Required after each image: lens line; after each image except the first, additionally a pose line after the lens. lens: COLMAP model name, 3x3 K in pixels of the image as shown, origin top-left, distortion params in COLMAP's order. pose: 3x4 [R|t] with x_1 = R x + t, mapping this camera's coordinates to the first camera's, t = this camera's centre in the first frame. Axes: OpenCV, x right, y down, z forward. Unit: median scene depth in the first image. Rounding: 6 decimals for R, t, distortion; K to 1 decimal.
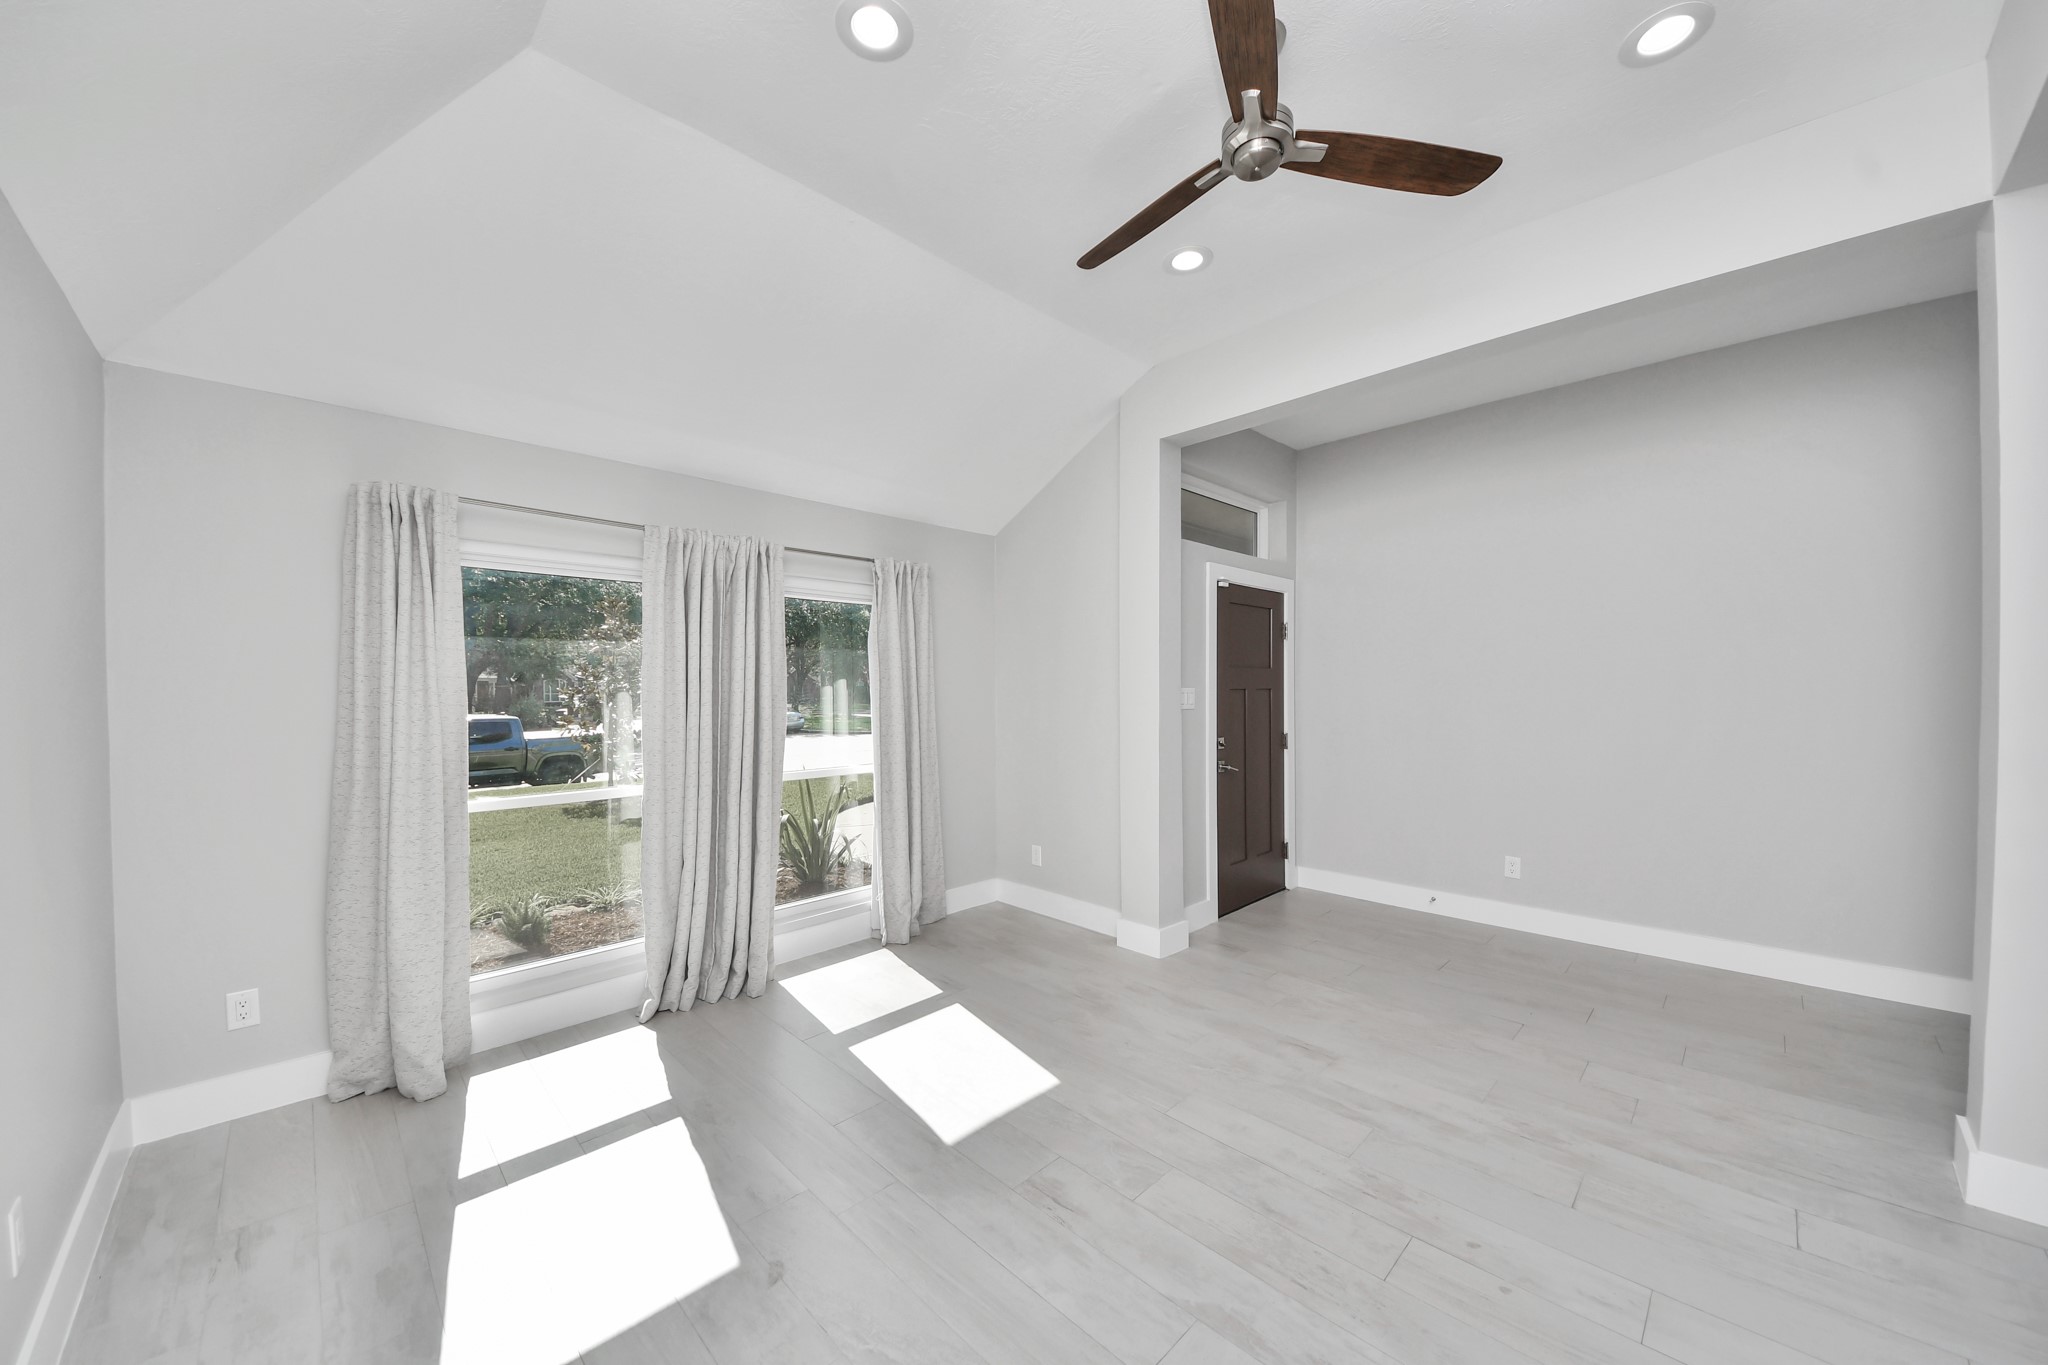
lens RADIAL K [[726.0, 0, 1020.6], [0, 726.0, 698.4], [0, 0, 1]] dist [0.027995, -0.018555]
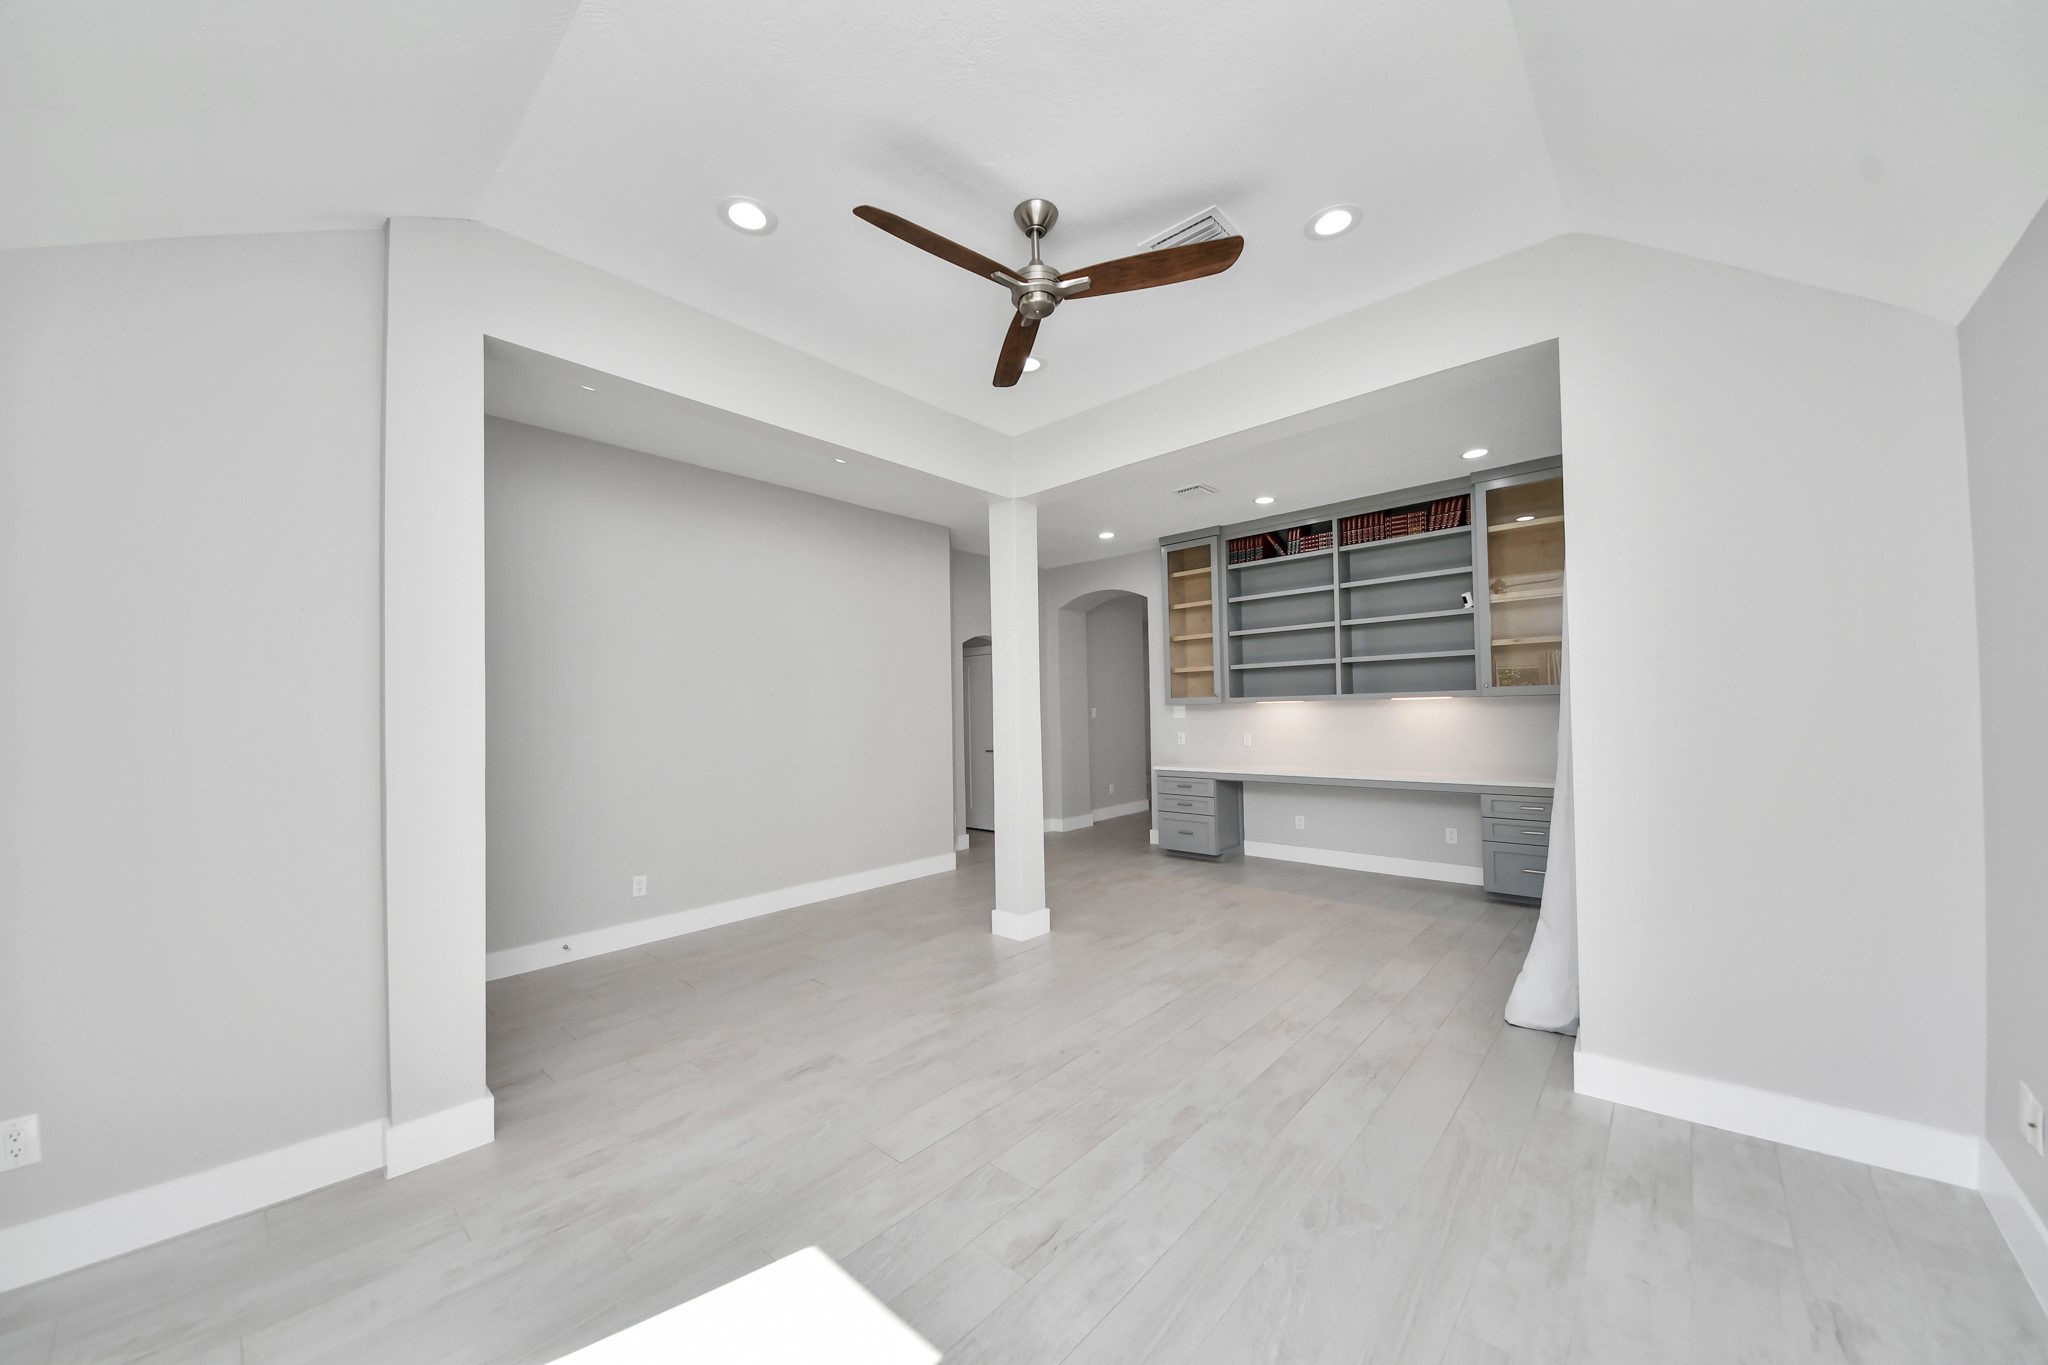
lens RADIAL K [[726.0, 0, 1020.6], [0, 726.0, 698.4], [0, 0, 1]] dist [0.027995, -0.018555]
pose [[-0.046858, 0.020846, 0.998684, -0.818286], [0.040122, 0.999015, -0.018970, -0.000406], [-0.998095, 0.039180, -0.047648, 0.940900]]
